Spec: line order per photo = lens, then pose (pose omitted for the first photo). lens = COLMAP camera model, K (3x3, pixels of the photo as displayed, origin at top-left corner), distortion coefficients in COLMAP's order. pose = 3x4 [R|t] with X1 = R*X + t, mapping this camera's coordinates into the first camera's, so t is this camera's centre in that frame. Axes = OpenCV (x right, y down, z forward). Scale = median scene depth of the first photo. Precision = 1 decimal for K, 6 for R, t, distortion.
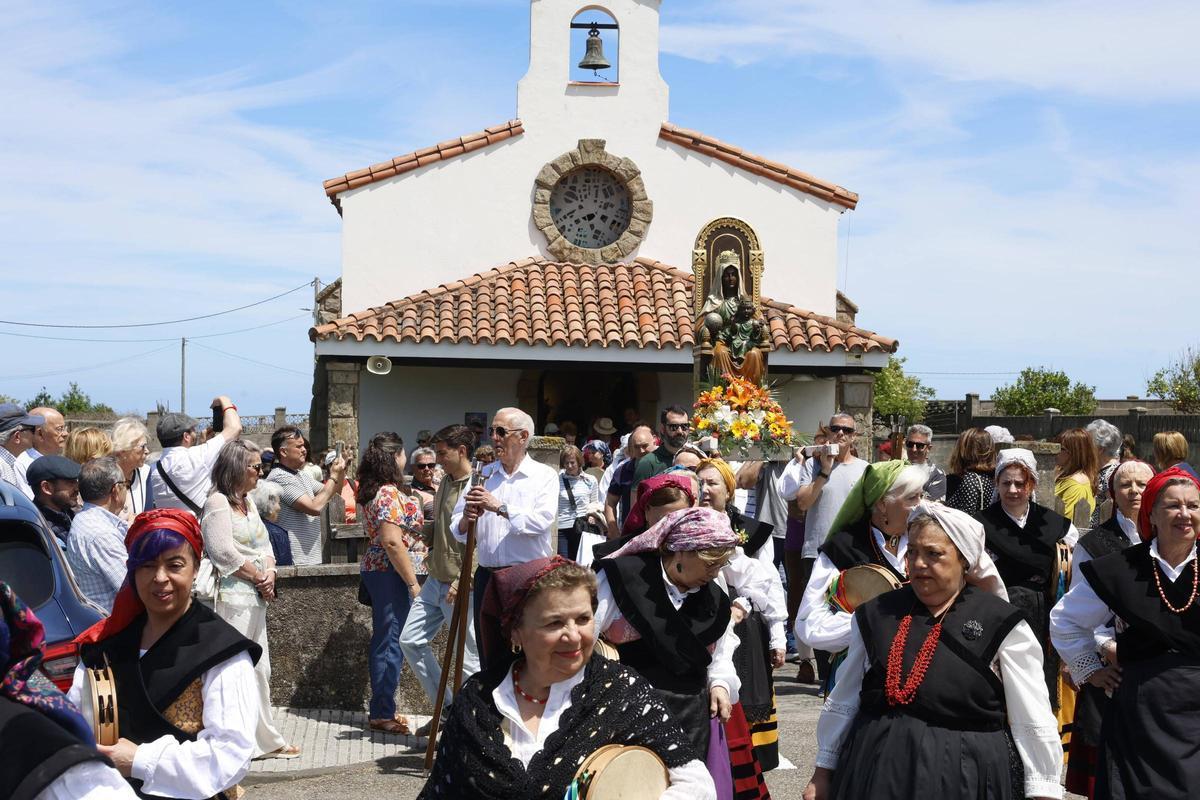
lens RADIAL K [[2417.6, 0, 577.5], [0, 2417.6, 418.4], [0, 0, 1]] dist [0.293424, -0.120700]
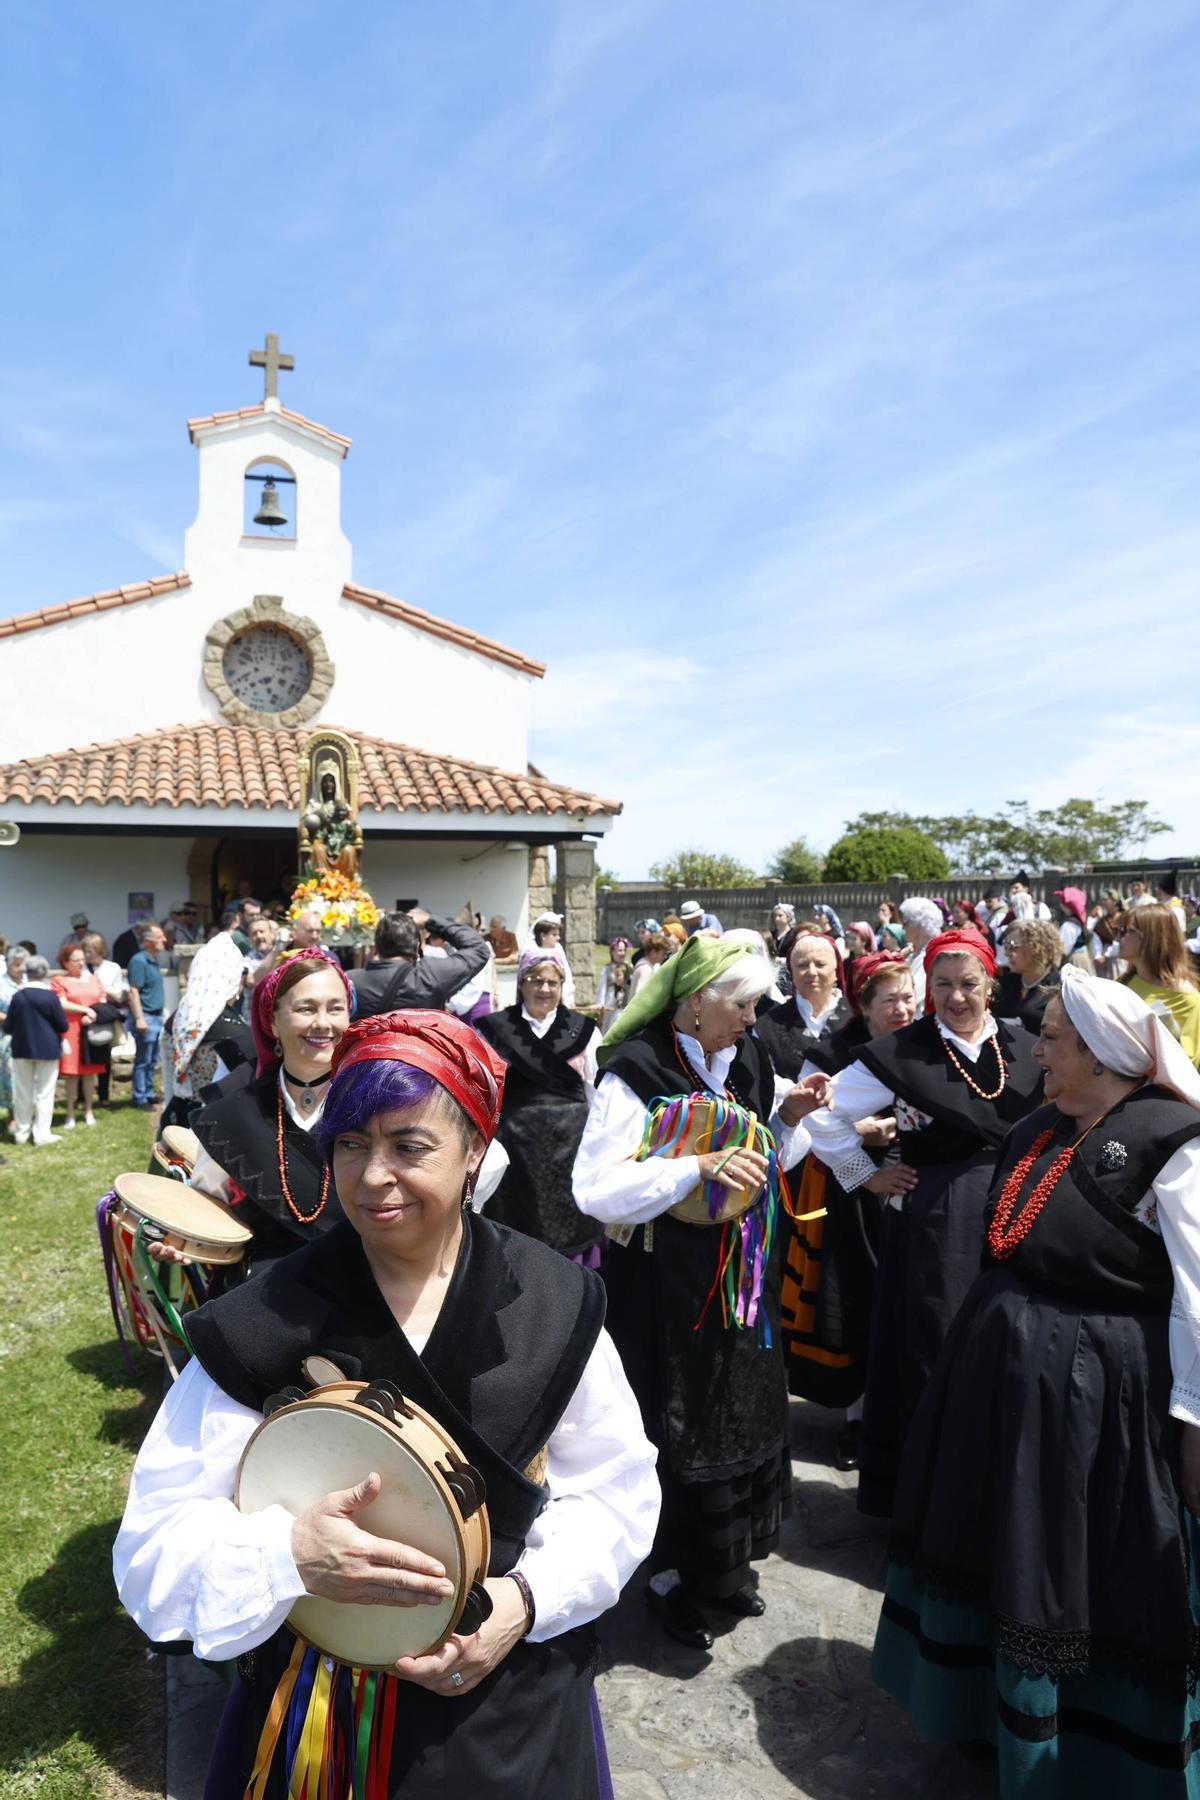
lens RADIAL K [[1246.3, 0, 593.4], [0, 1246.3, 899.4], [0, 0, 1]] dist [-0.112259, 0.097947]
pose [[0.962349, -0.019260, 0.271135, -0.004219], [0.019525, 0.999808, 0.001720, 0.002746], [-0.271116, 0.003638, 0.962540, 0.516938]]
